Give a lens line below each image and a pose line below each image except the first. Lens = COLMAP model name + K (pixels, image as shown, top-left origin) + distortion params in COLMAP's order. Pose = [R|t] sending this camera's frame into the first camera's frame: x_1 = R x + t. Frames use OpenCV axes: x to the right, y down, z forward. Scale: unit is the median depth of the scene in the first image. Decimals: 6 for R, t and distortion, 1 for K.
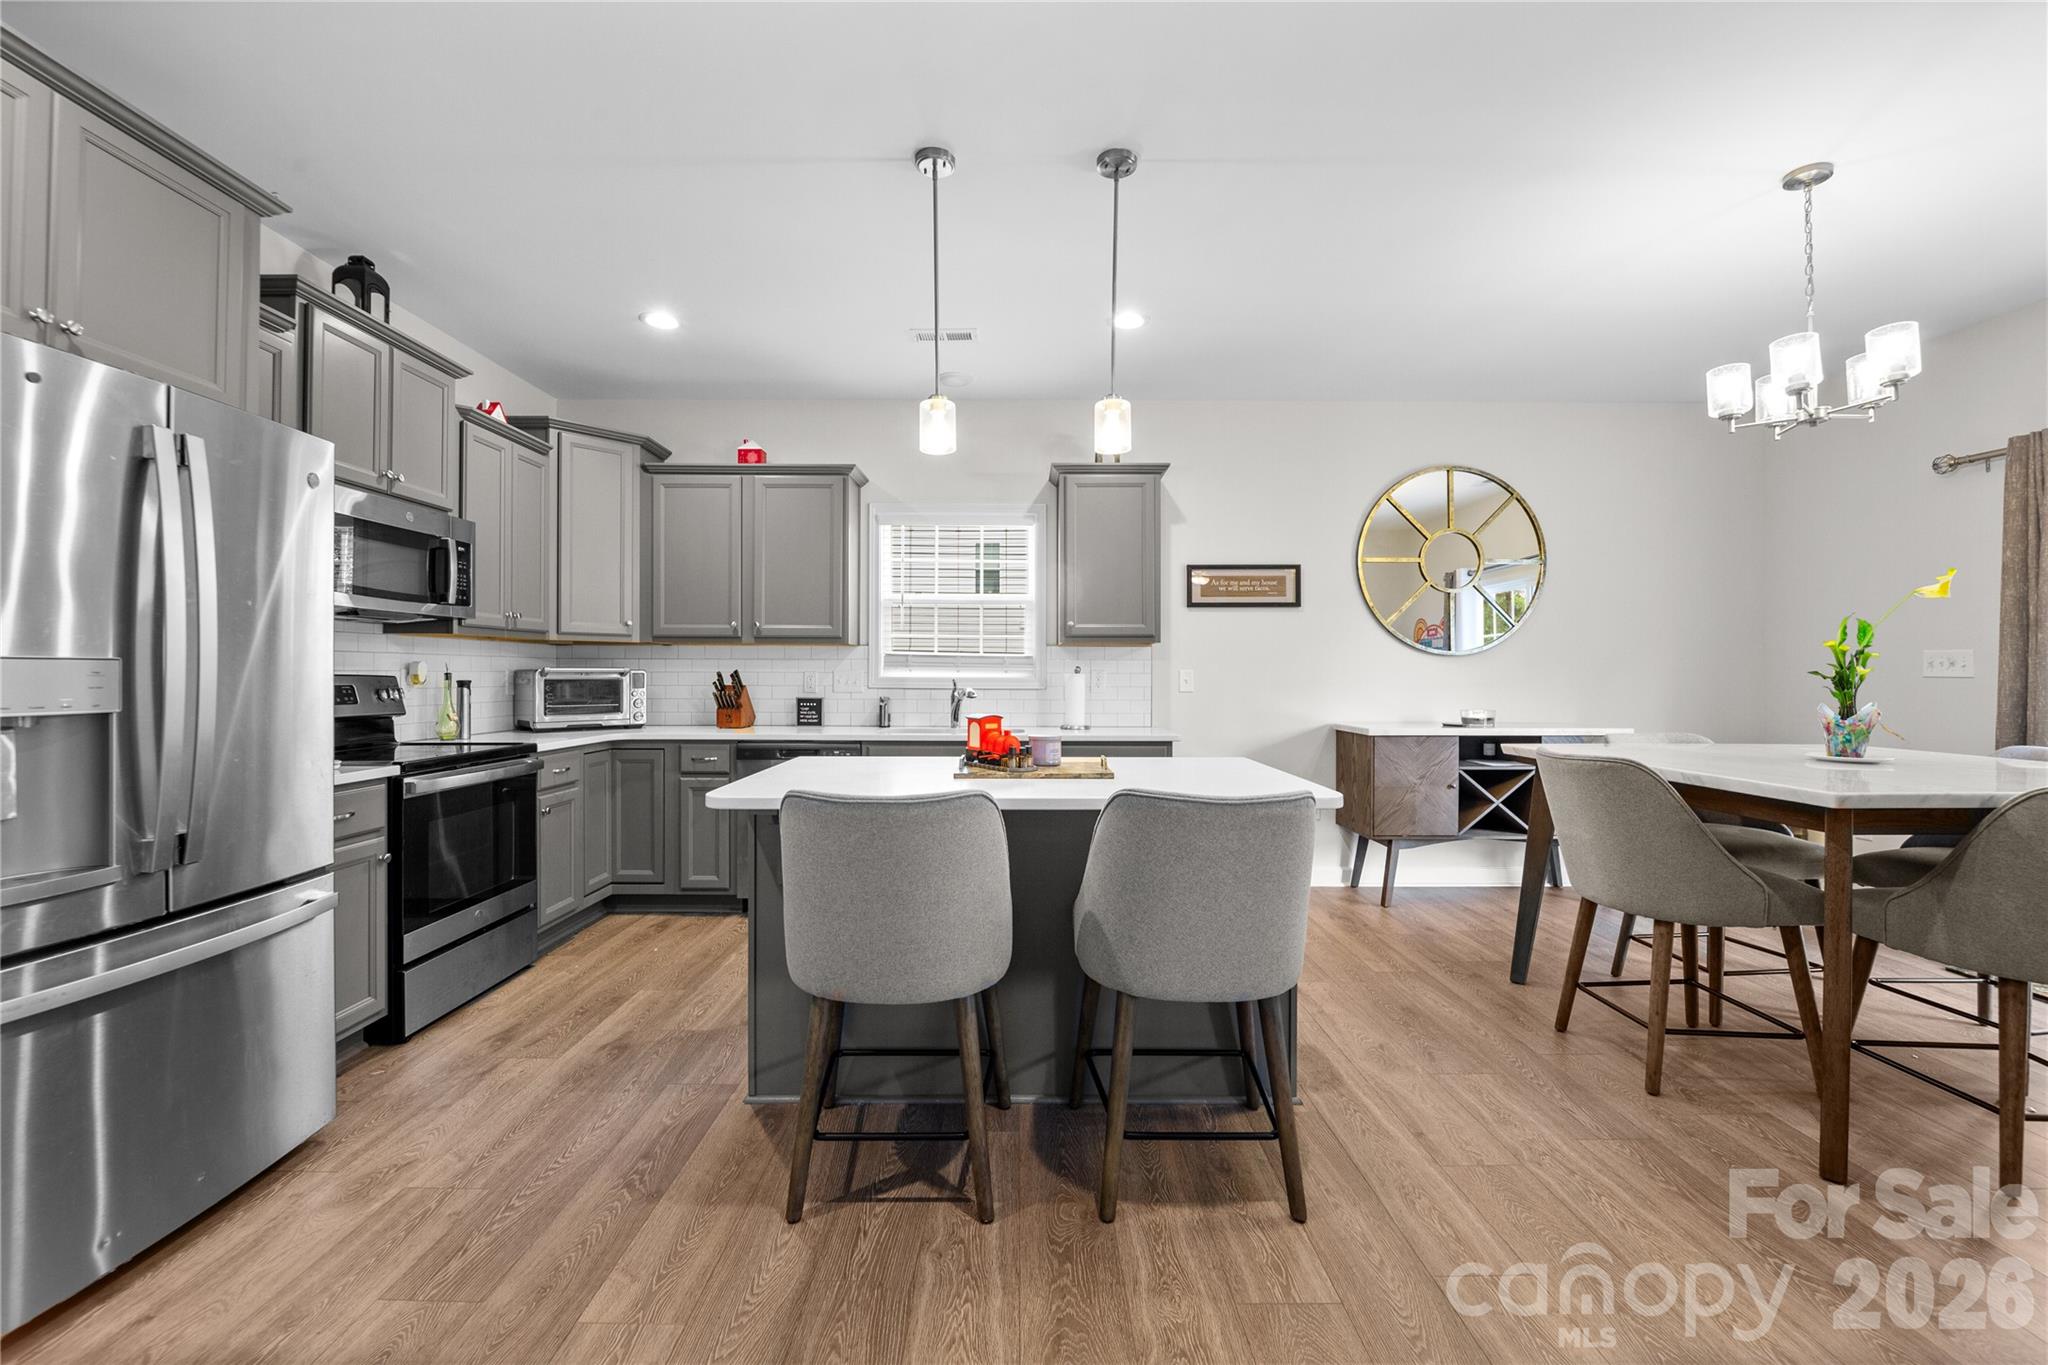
lens RADIAL K [[830.0, 0, 1017.0], [0, 830.0, 674.2], [0, 0, 1]] dist [-0.009462, -0.003275]
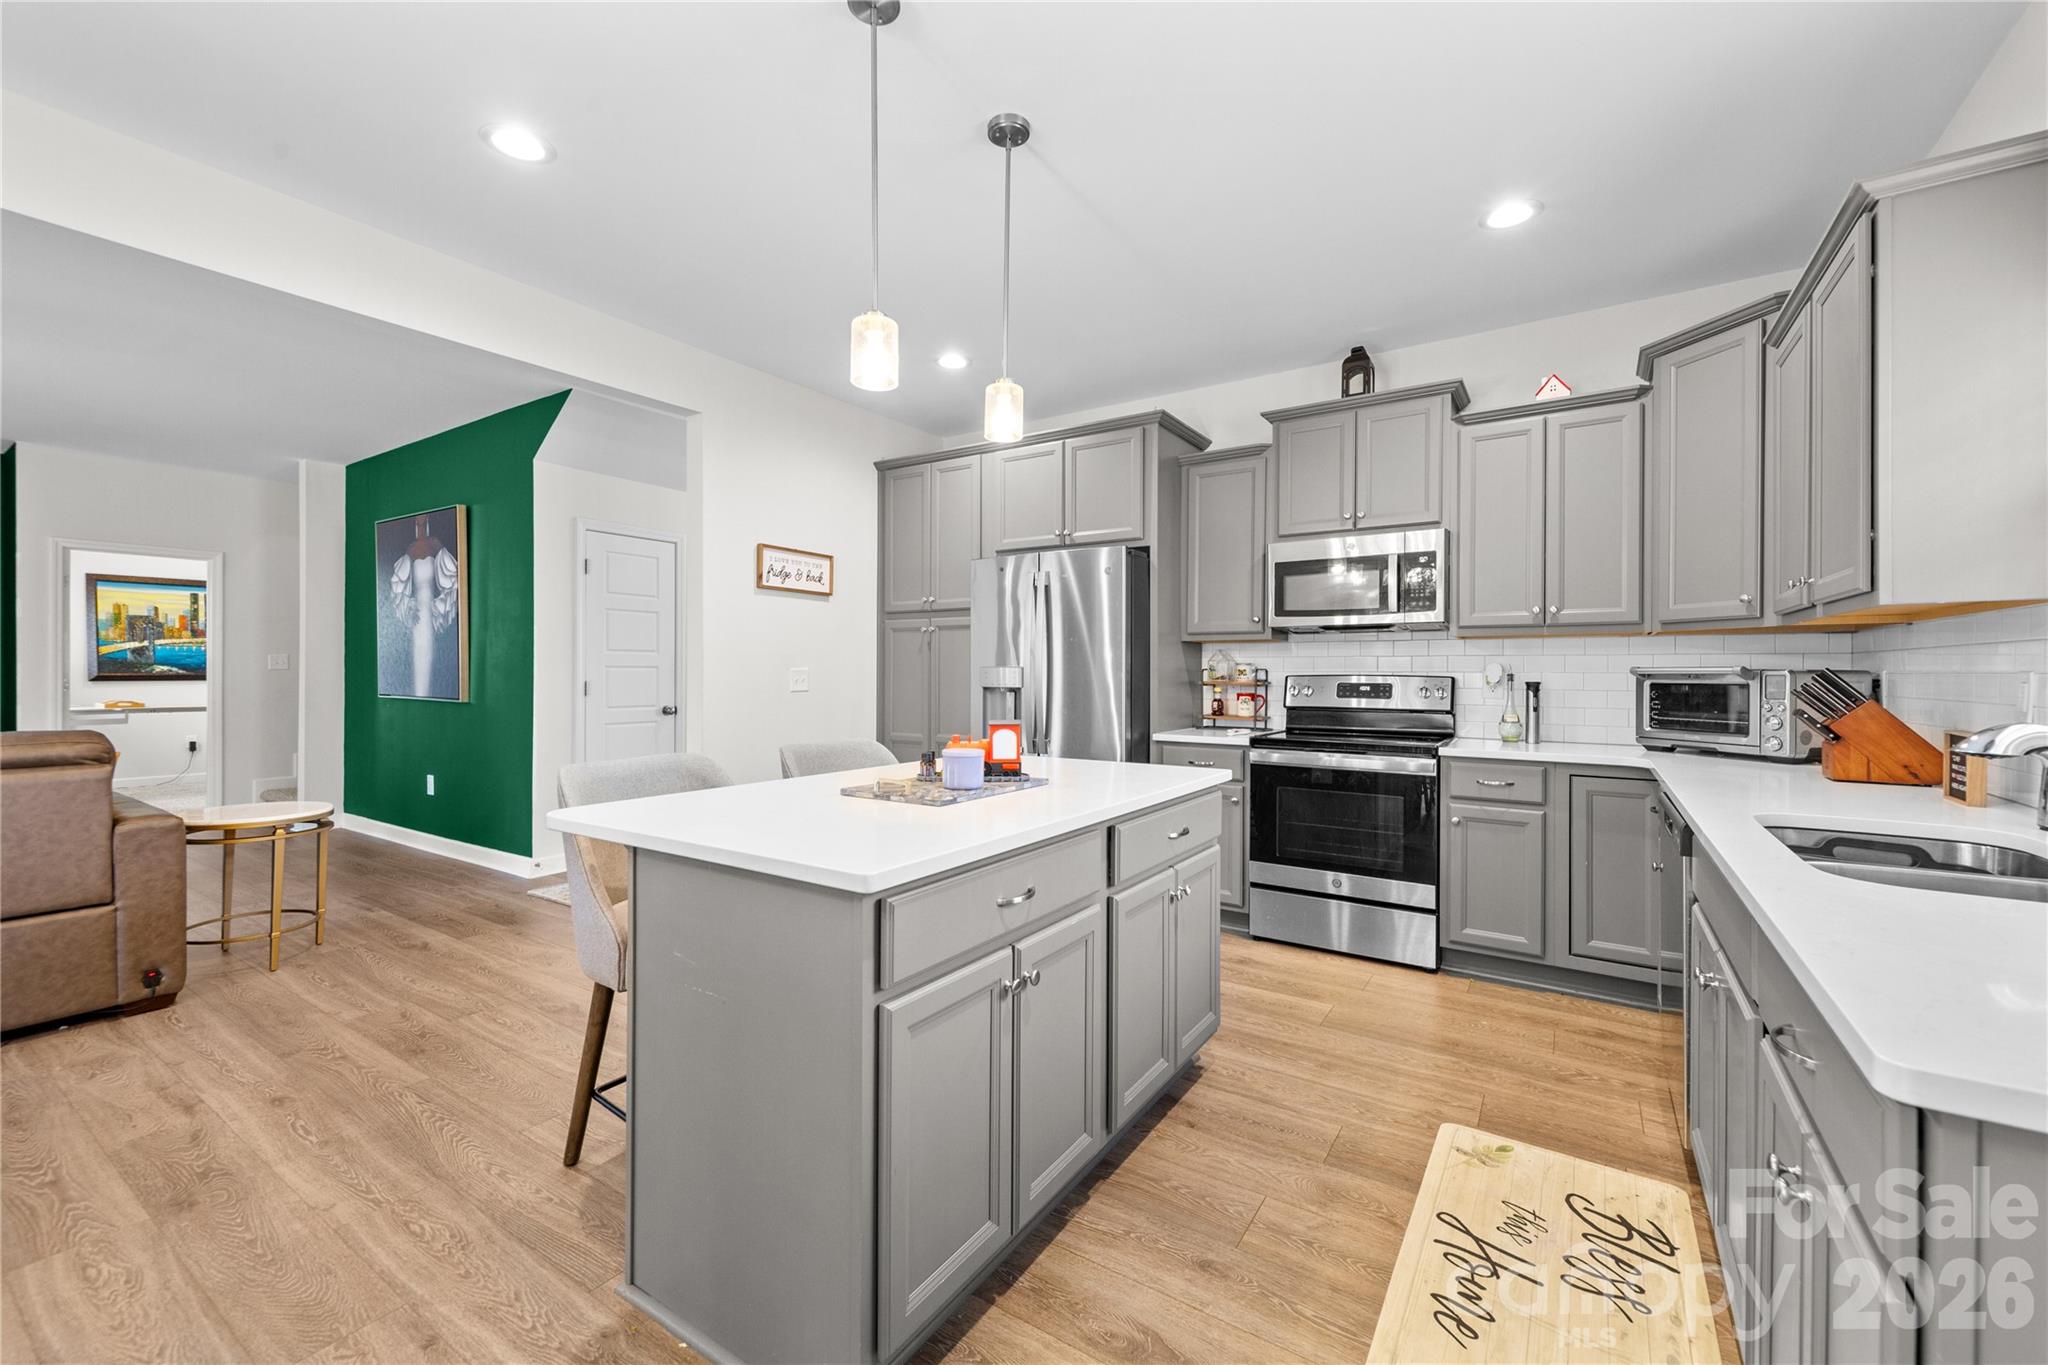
lens RADIAL K [[830.0, 0, 1017.0], [0, 830.0, 674.2], [0, 0, 1]] dist [-0.009462, -0.003275]
pose [[-0.549142, -0.002422, -0.835725, 0.507309], [-0.005976, 0.999982, 0.001028, 0.000928], [0.835707, 0.005559, -0.549147, 1.143974]]
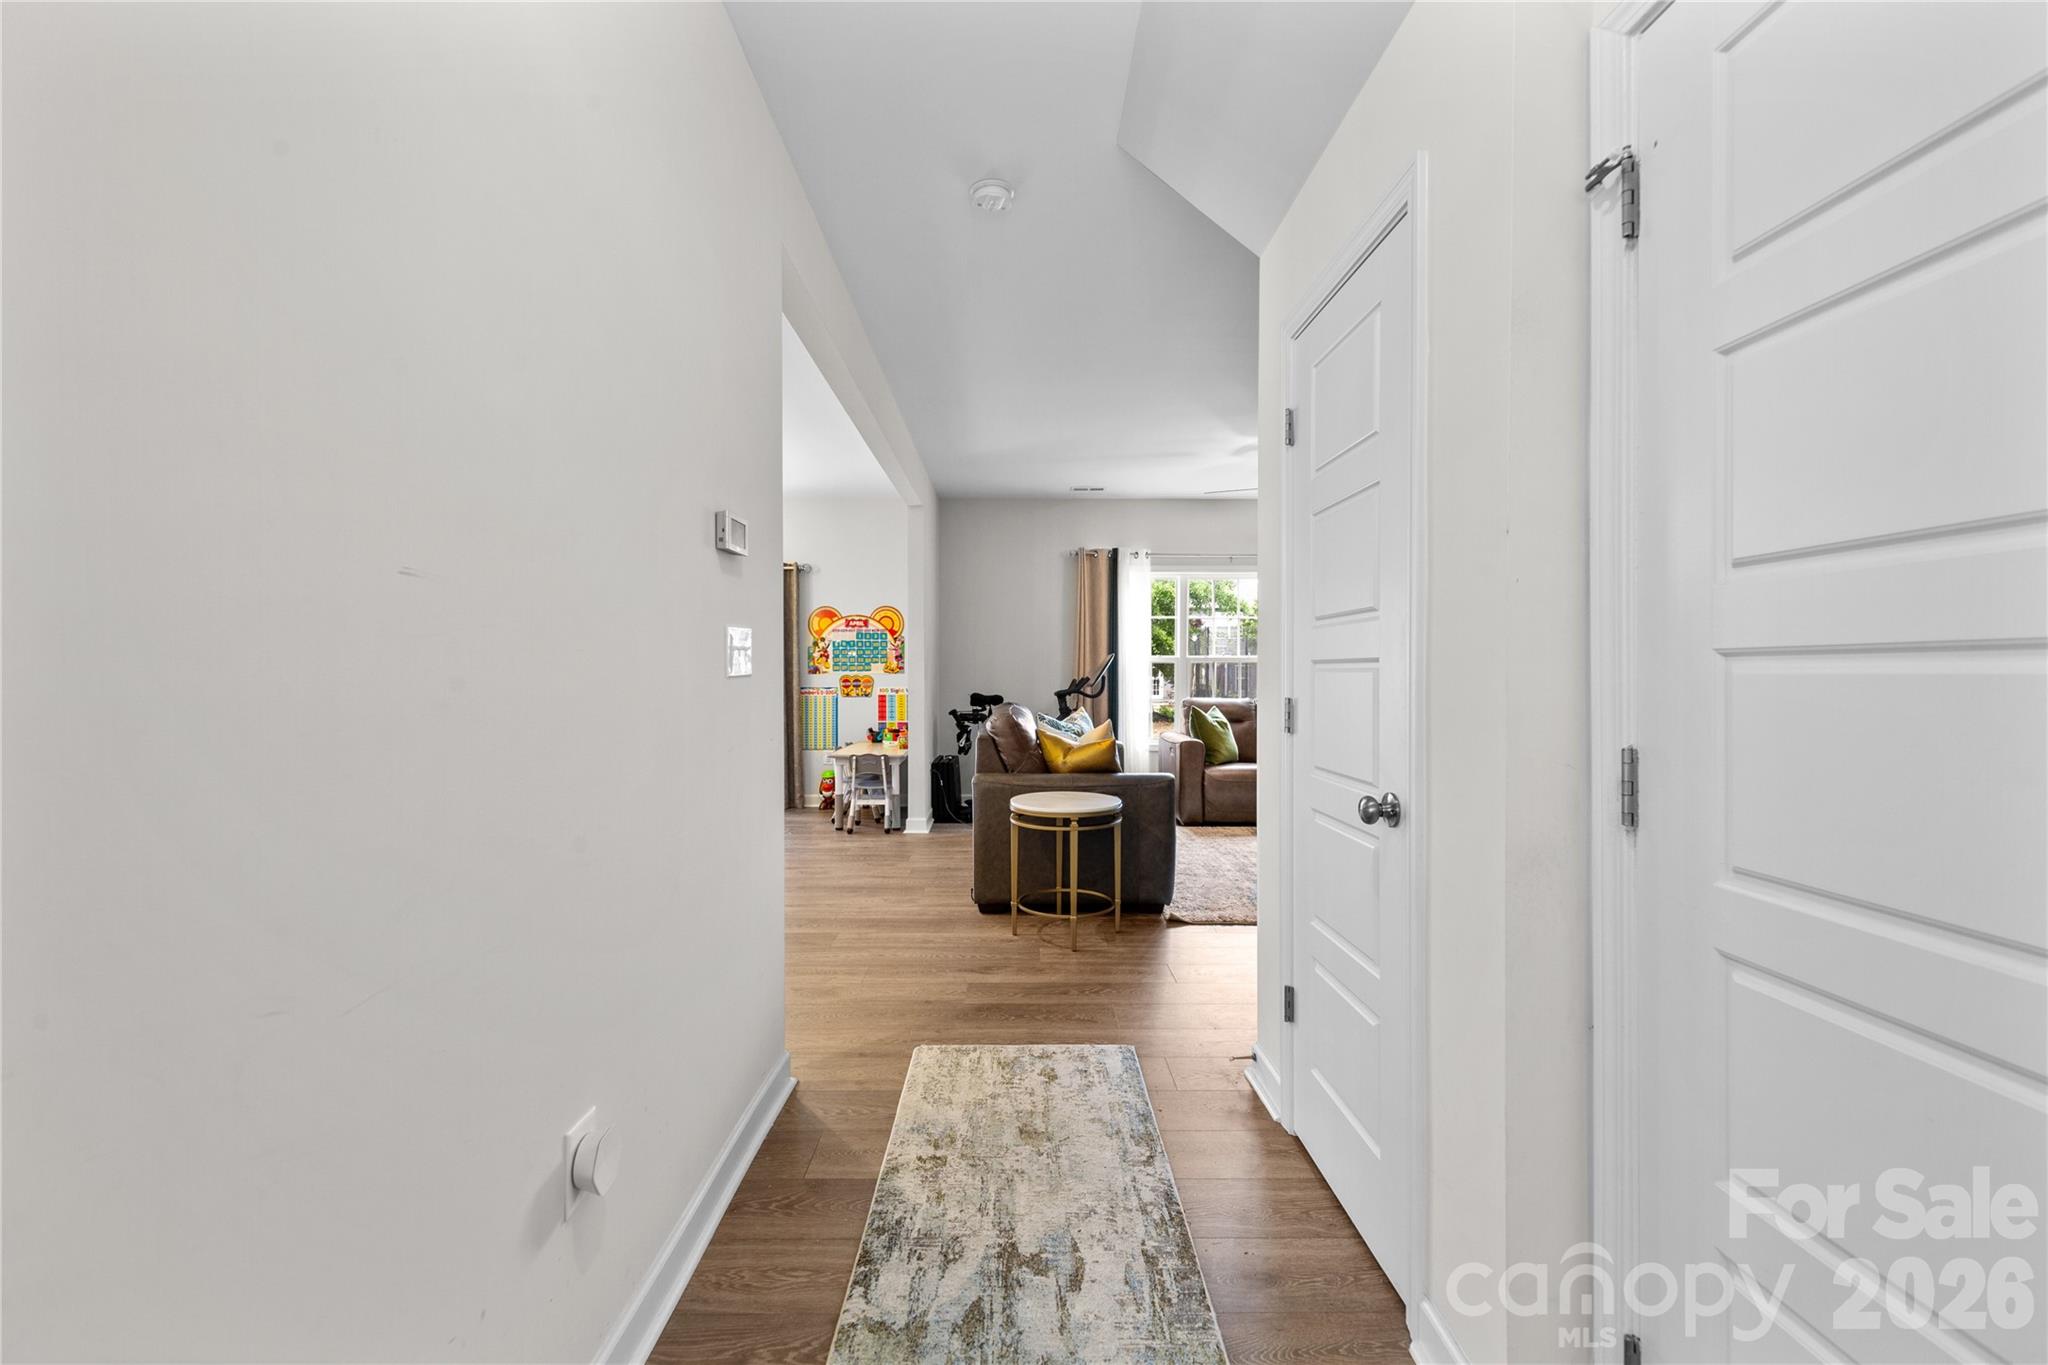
lens RADIAL K [[830.0, 0, 1017.0], [0, 830.0, 674.2], [0, 0, 1]] dist [-0.009462, -0.003275]
pose [[-0.010012, -0.000625, 0.999950, -0.950440], [-0.001452, 0.999999, 0.000610, 0.005185], [-0.999949, -0.001446, -0.010013, -0.120385]]
